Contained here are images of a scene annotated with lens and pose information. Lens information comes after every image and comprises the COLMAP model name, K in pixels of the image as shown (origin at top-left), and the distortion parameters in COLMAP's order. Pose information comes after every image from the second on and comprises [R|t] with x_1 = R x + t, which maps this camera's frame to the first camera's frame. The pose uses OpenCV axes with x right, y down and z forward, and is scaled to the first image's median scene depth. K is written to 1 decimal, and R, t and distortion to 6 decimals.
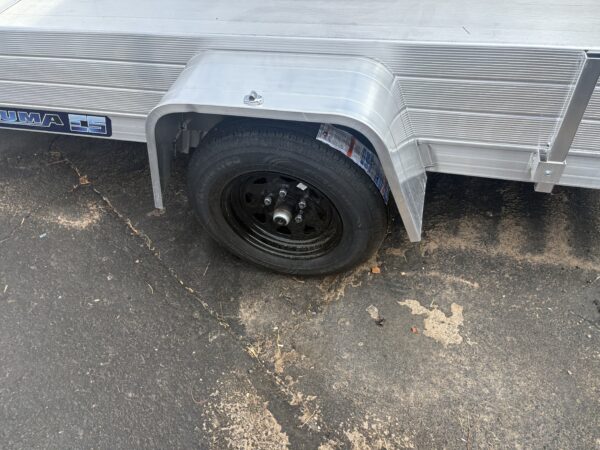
lens RADIAL K [[455.6, 0, 299.9], [0, 455.6, 232.2], [0, 0, 1]] dist [0.045129, -0.049636]
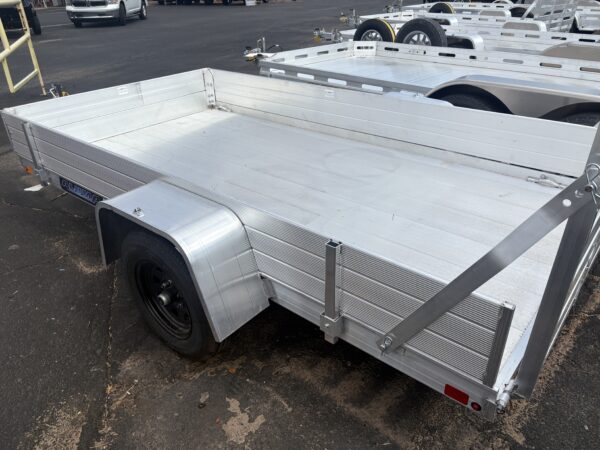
lens RADIAL K [[455.6, 0, 299.9], [0, 455.6, 232.2], [0, 0, 1]] dist [0.045129, -0.049636]
pose [[0.907350, 0.269040, -0.323008, 0.662167], [-0.349579, 0.909658, -0.224316, -0.044553], [0.233476, 0.316450, 0.919428, -0.227079]]
